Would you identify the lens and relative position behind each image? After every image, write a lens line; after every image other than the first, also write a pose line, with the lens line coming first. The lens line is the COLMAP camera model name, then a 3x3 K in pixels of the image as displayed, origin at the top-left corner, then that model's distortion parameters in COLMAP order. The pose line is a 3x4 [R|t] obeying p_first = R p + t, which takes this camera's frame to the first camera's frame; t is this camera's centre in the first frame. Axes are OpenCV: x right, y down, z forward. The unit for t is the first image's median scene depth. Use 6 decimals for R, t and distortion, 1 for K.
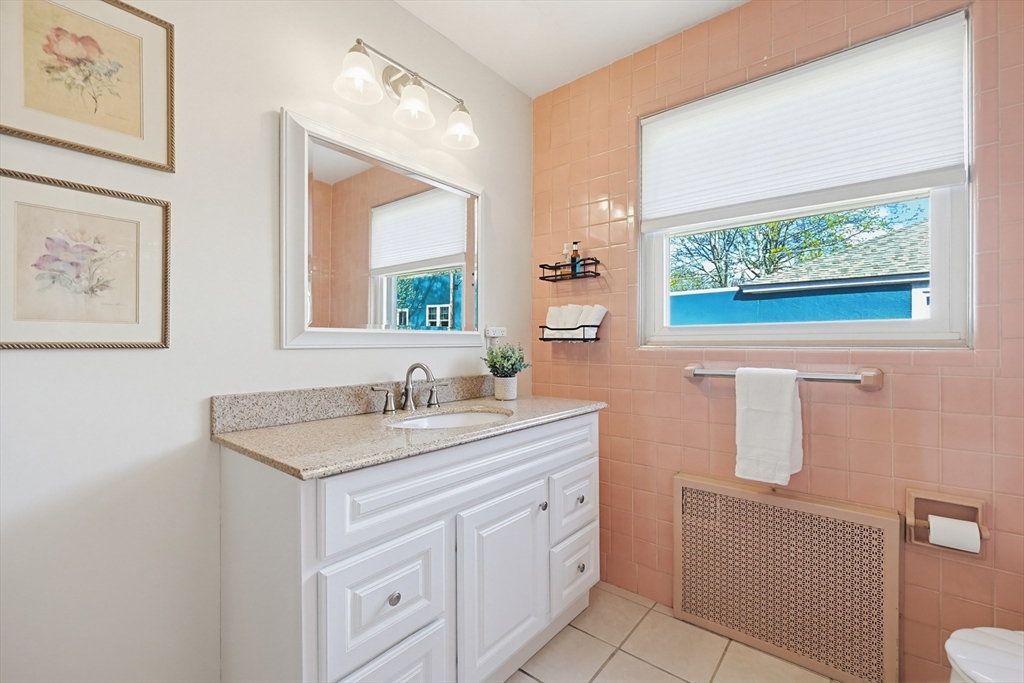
lens RADIAL K [[436.1, 0, 517.1], [0, 436.1, 340.0], [0, 0, 1]] dist [-0.000086, -0.000143]
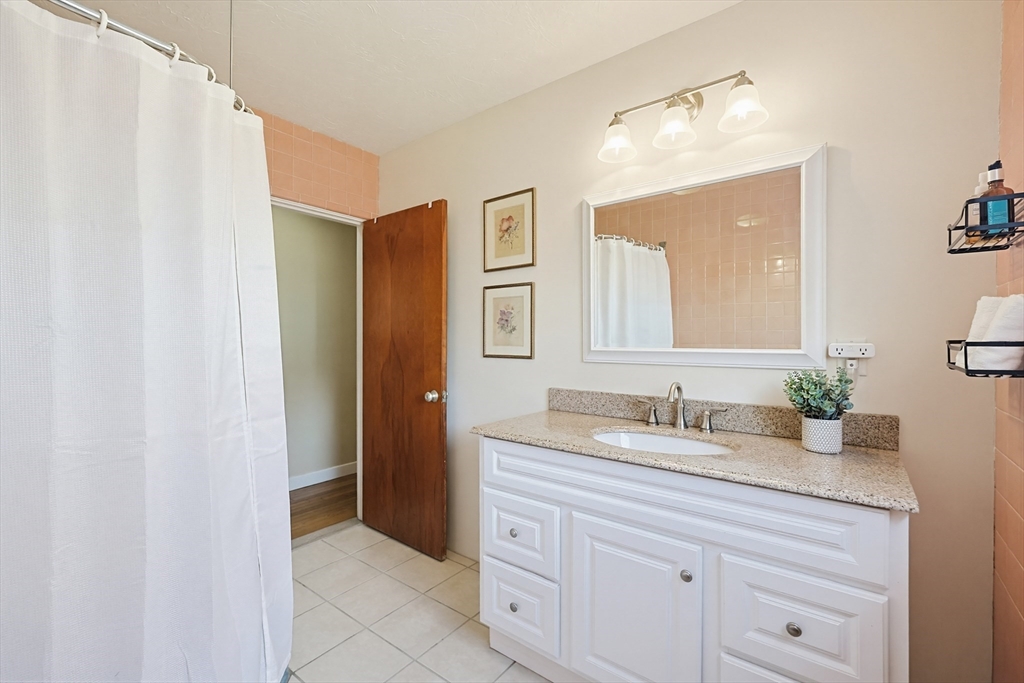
lens RADIAL K [[436.1, 0, 517.1], [0, 436.1, 340.0], [0, 0, 1]] dist [-0.000086, -0.000143]
pose [[0.035044, 0.001662, -0.999384, 1.001129], [0.004088, 0.999990, 0.001807, -0.062257], [0.999377, -0.004149, 0.035036, 0.789136]]
